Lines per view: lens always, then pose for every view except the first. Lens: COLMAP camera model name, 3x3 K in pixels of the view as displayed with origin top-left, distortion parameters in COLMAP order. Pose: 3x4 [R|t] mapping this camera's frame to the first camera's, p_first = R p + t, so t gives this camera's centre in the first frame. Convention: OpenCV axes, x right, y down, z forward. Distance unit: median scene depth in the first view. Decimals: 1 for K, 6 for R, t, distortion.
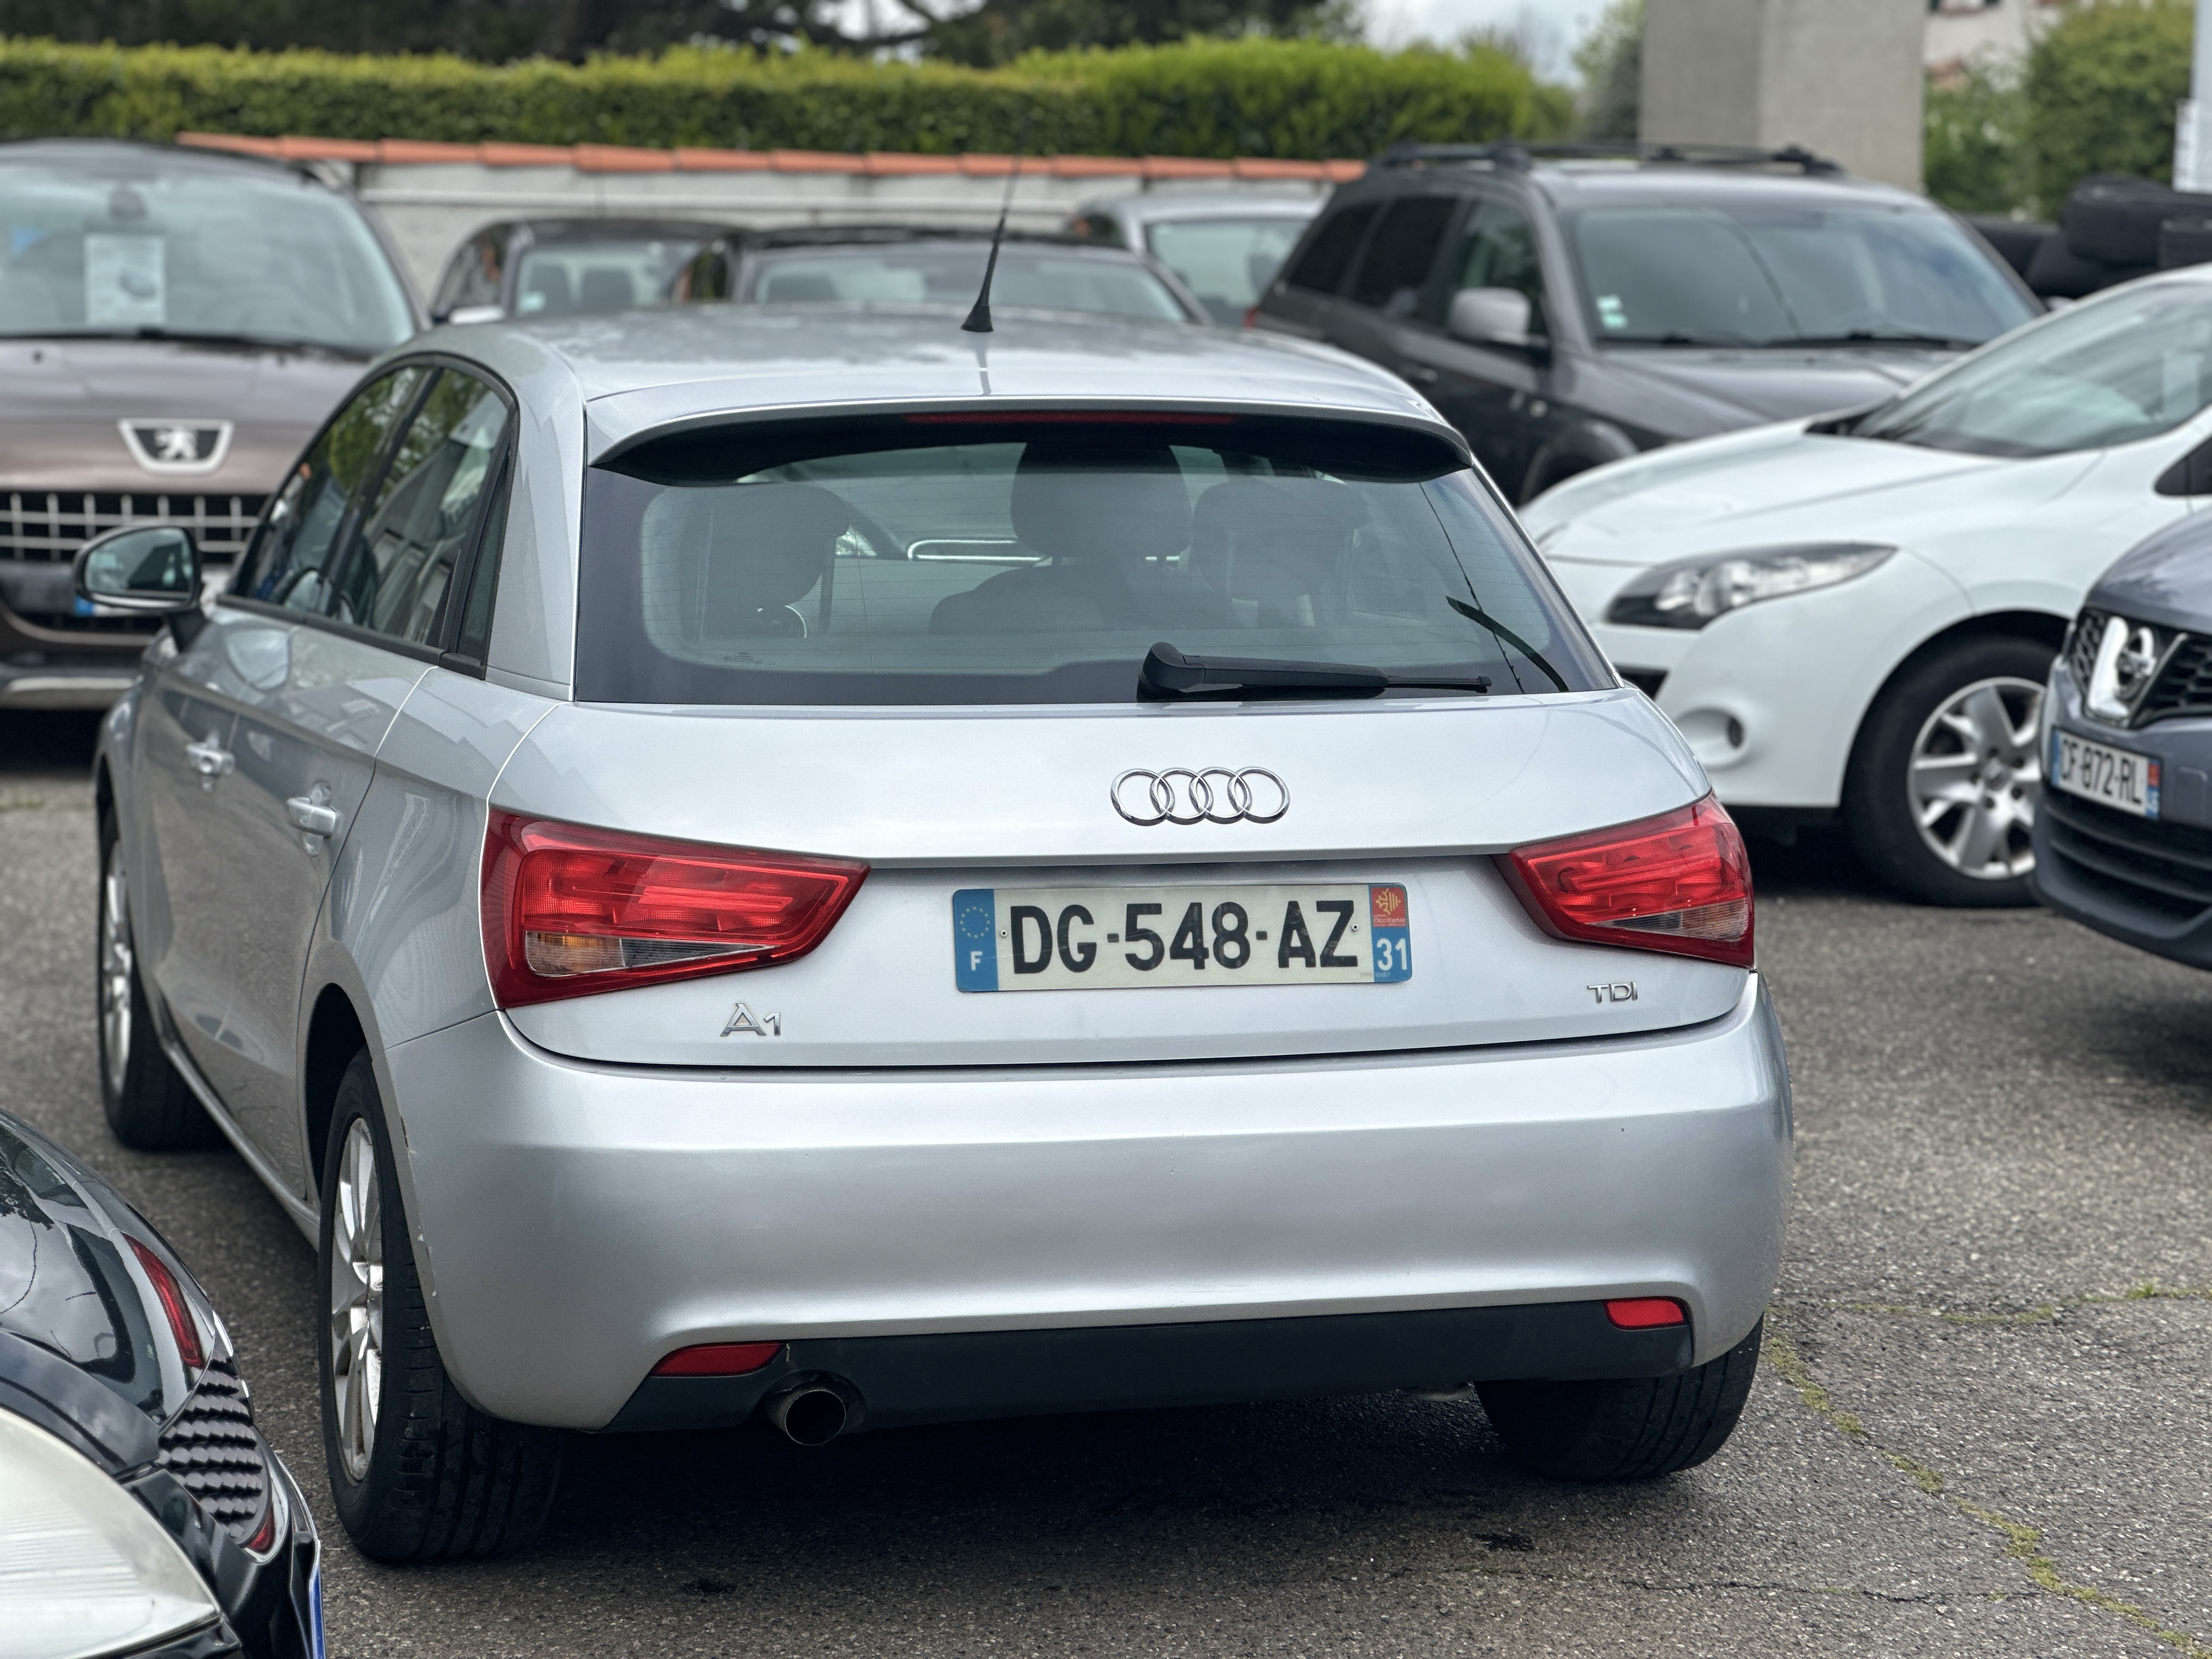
lens RADIAL K [[4962.4, 0, 1105.0], [0, 4962.4, 825.6], [0, 0, 1]] dist [-0.220524, 0.000000]
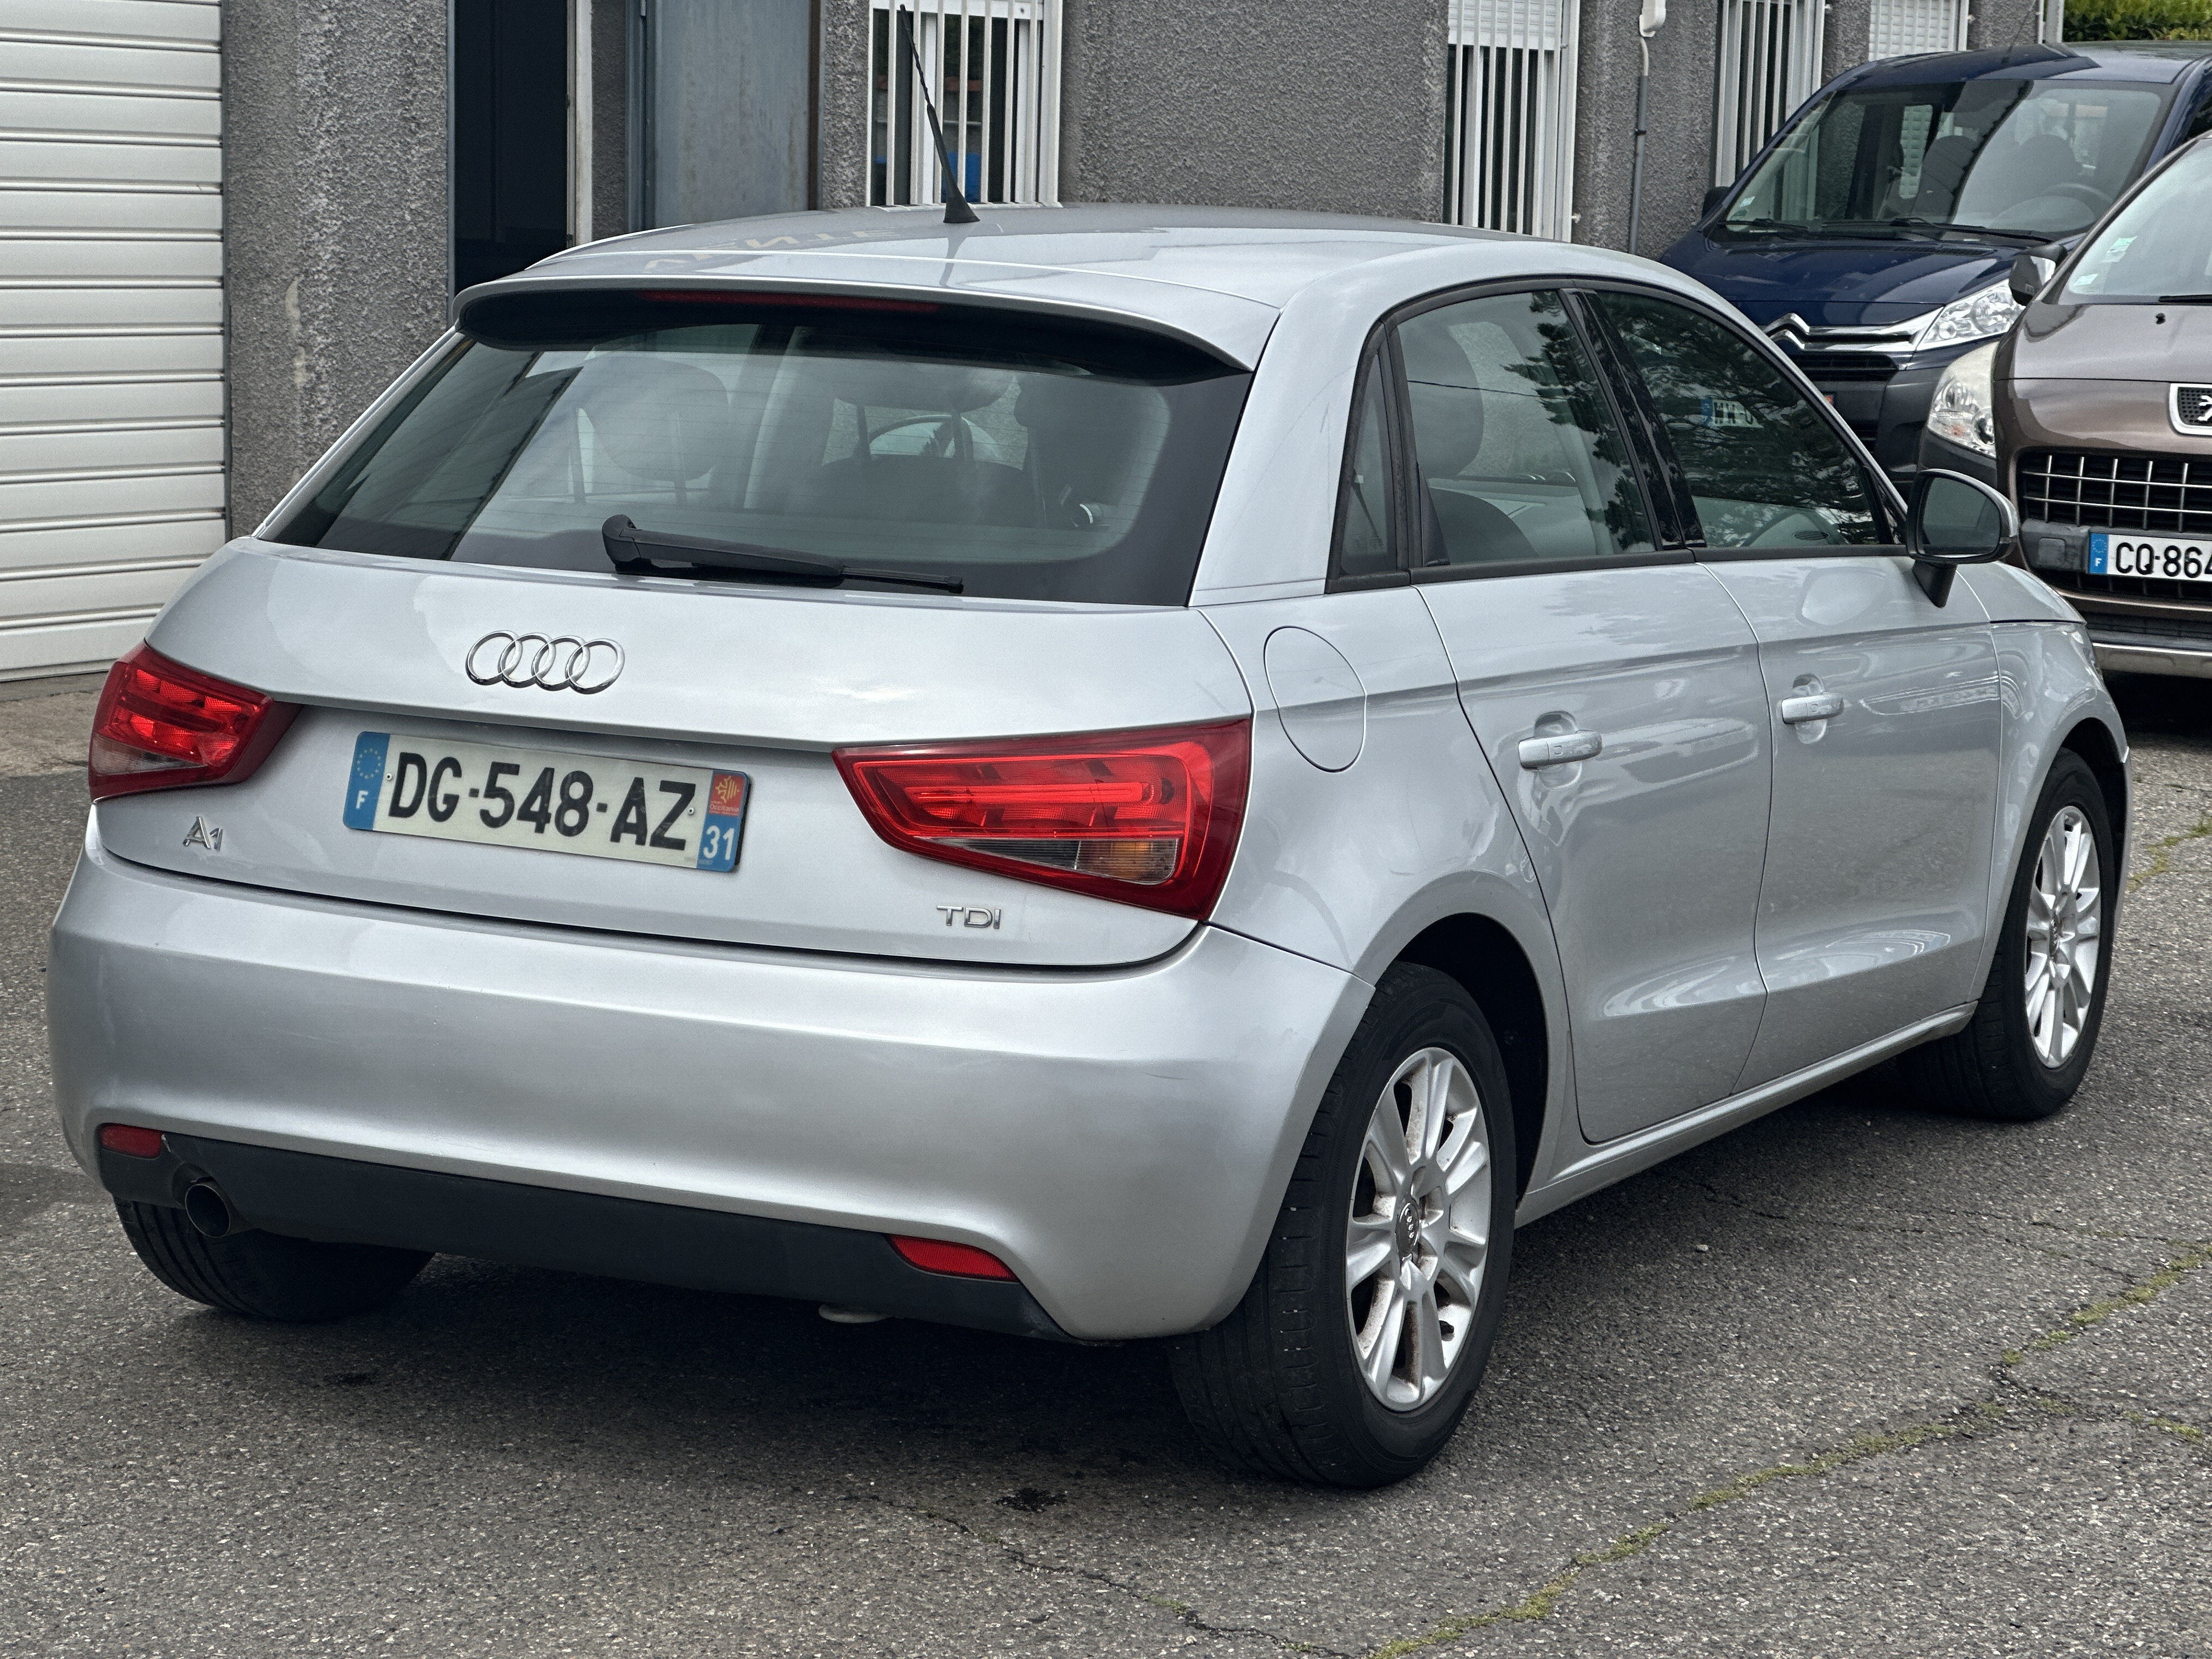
lens RADIAL K [[4962.4, 0, 1104.9], [0, 4962.4, 834.1], [0, 0, 1]] dist [-0.220524, 0.000000]
pose [[0.689023, 0.097758, -0.718116, 0.820181], [-0.100515, 0.994175, 0.038895, -0.021629], [0.717735, 0.045382, 0.694836, 0.378721]]
